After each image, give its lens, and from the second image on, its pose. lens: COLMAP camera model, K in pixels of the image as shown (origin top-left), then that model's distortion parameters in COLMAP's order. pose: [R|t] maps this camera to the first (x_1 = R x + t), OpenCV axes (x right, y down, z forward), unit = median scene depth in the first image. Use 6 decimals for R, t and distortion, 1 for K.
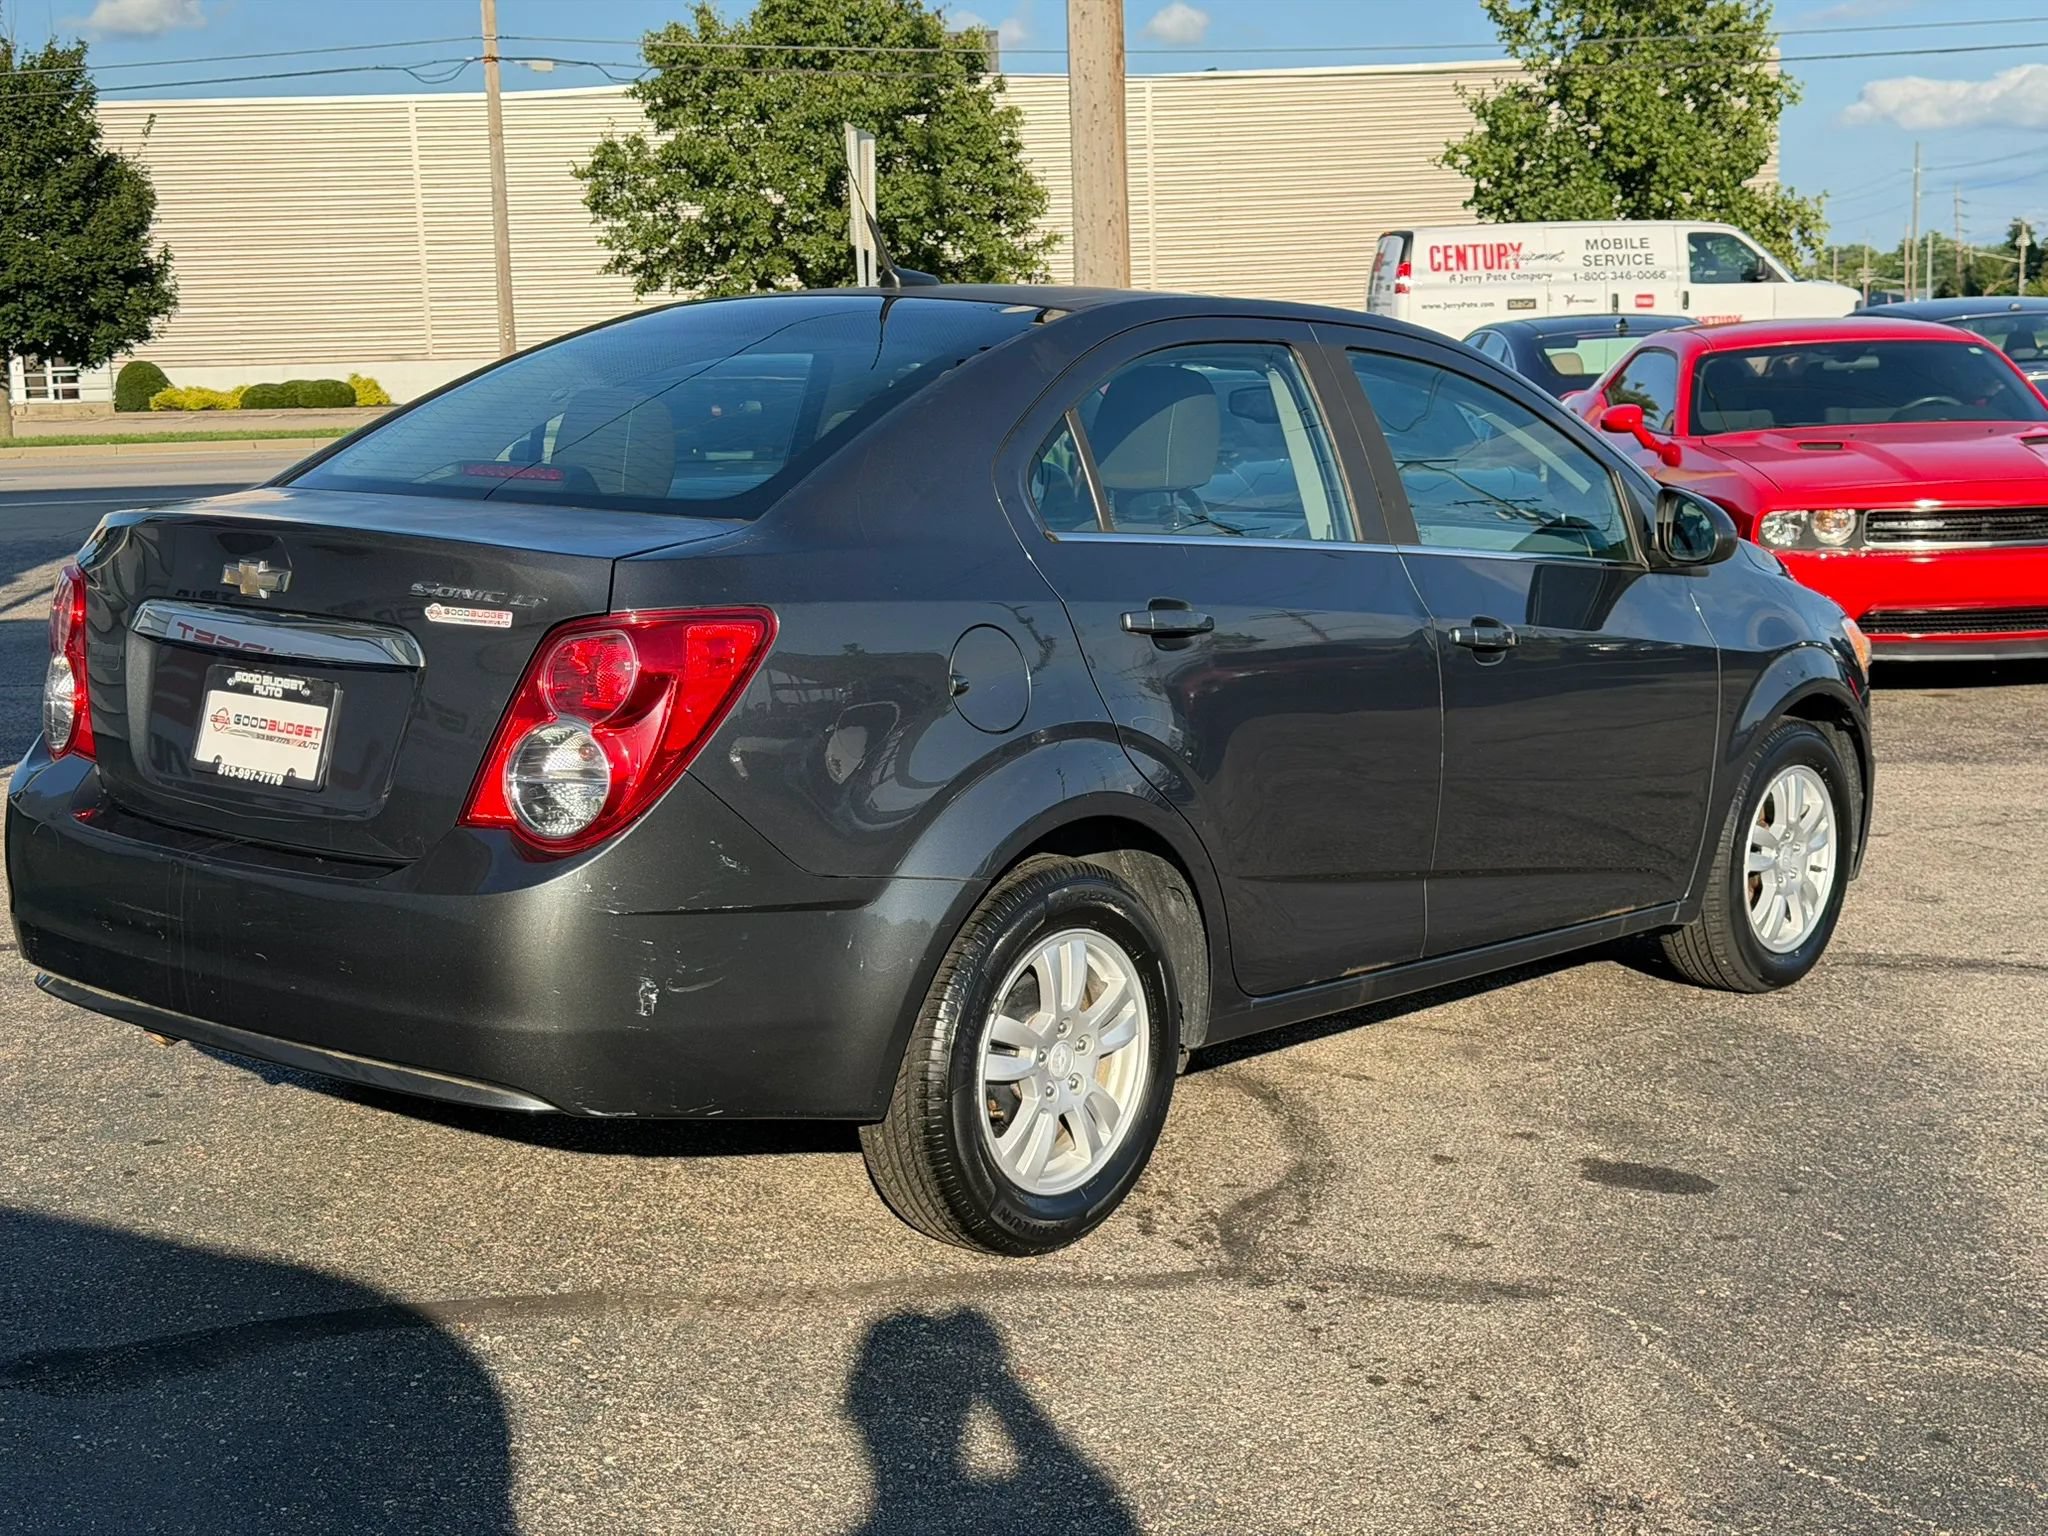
lens RADIAL K [[2916.2, 0, 1009.5], [0, 2916.2, 782.9], [0, 0, 1]] dist [0.061799, 0.000000]
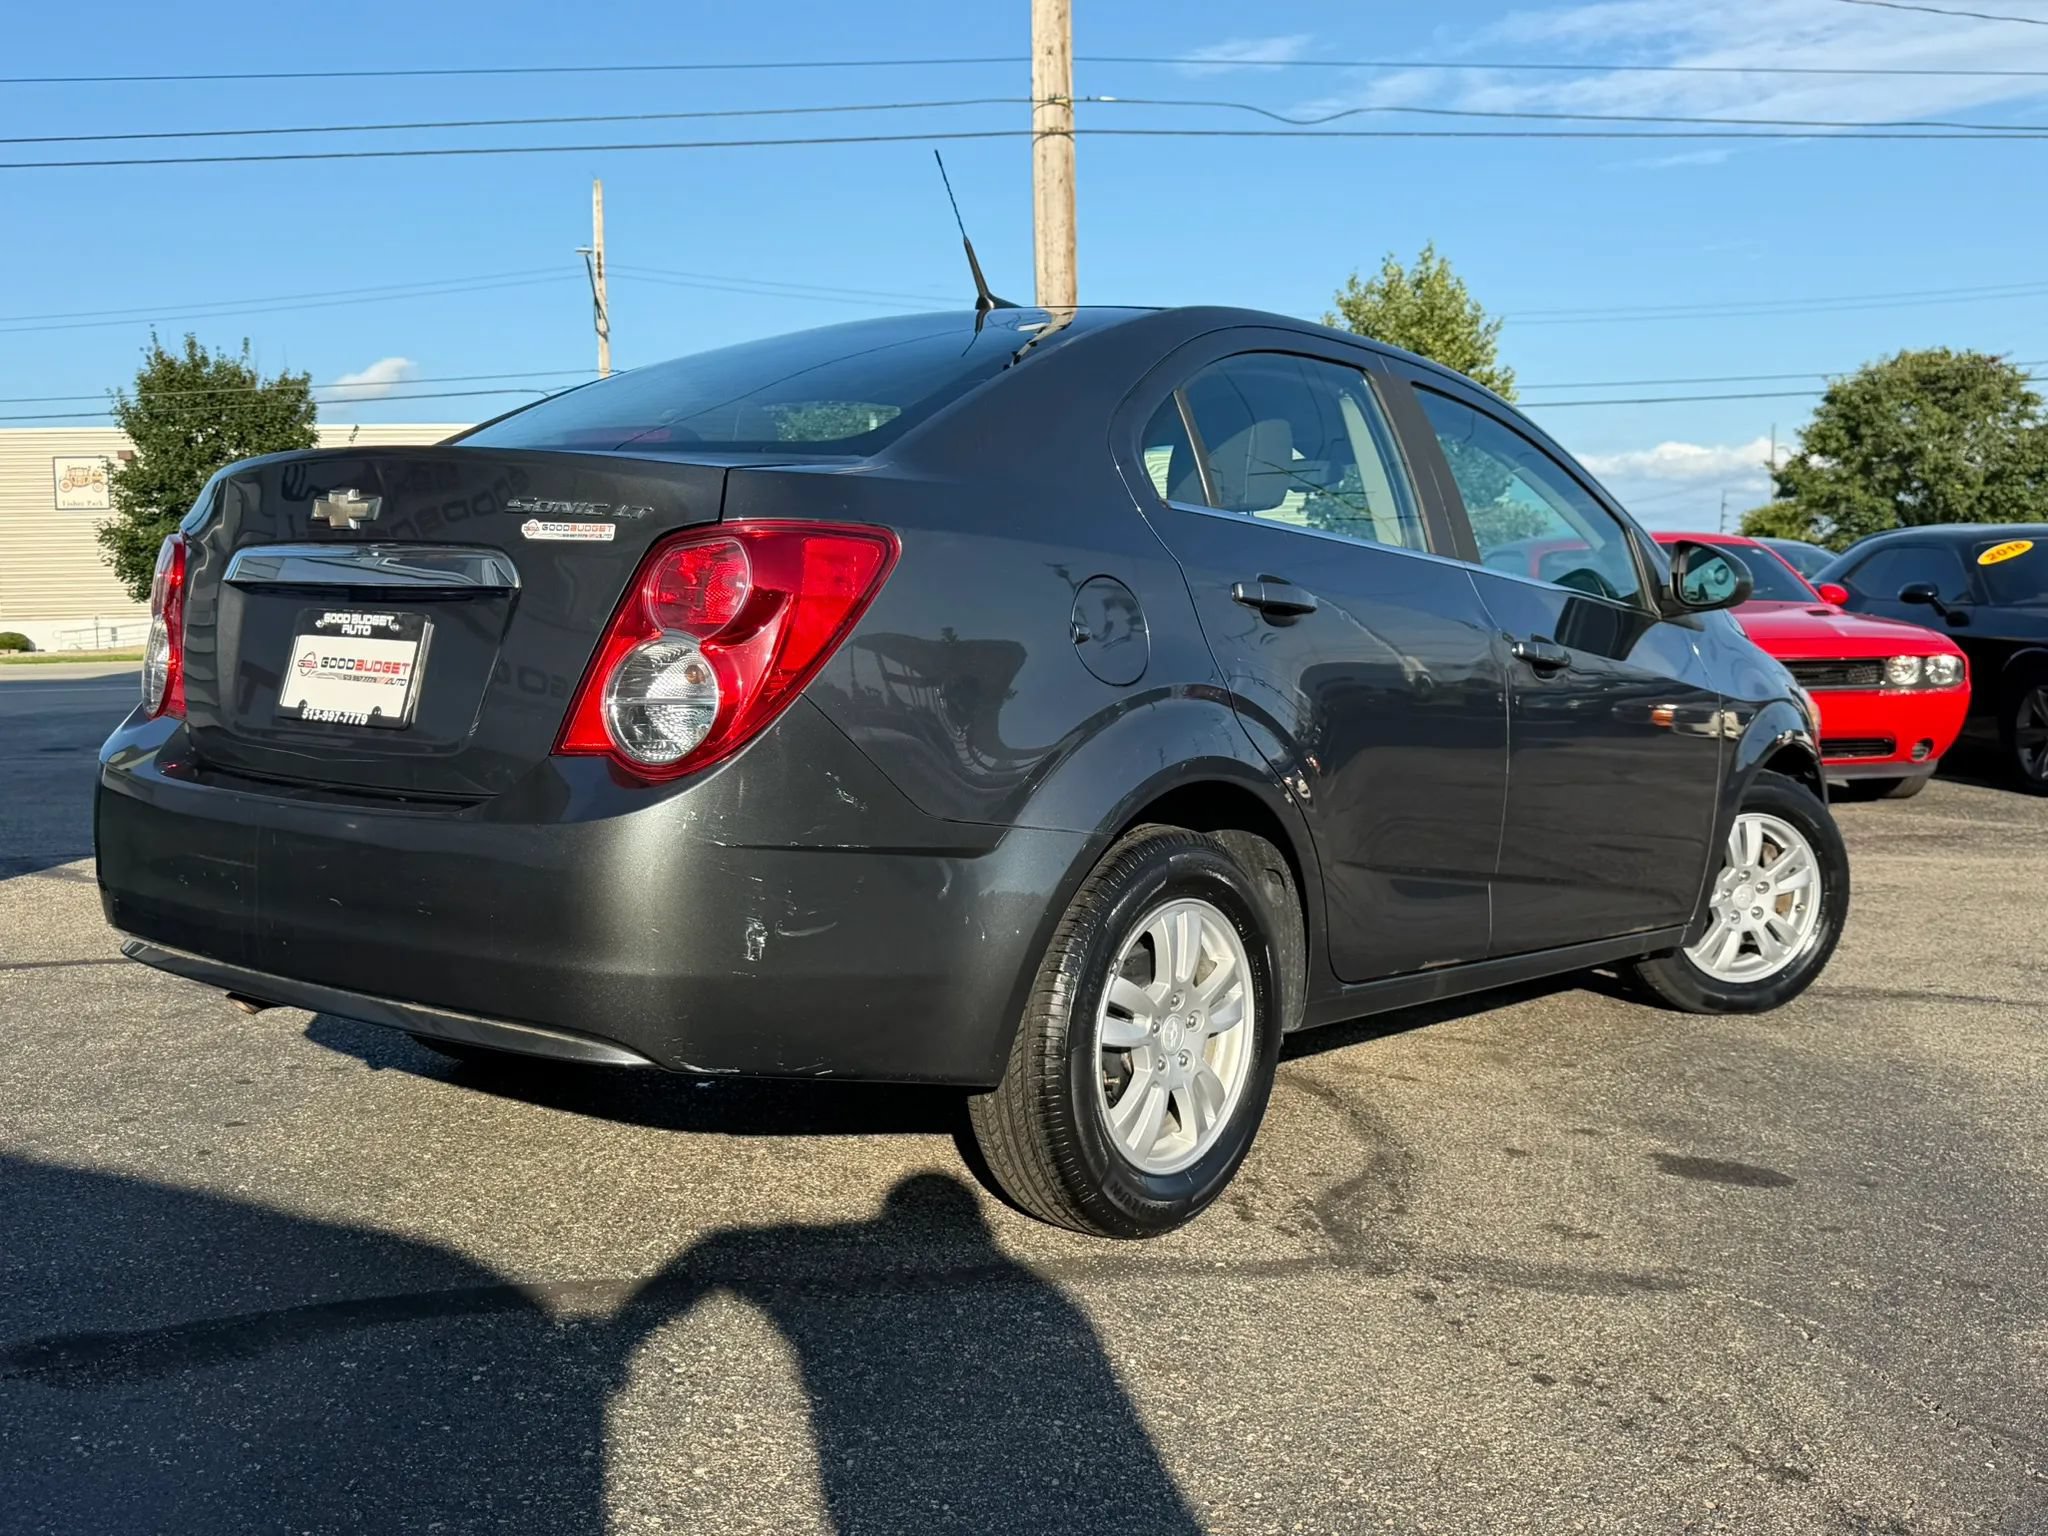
lens RADIAL K [[2071.4, 0, 1040.3], [0, 2071.4, 719.8], [0, 0, 1]] dist [0.019963, 0.000000]
pose [[0.999121, 0.016933, 0.038359, -0.055048], [-0.013028, 0.994916, -0.099860, 0.061664], [-0.039855, 0.099272, 0.994262, 0.317083]]
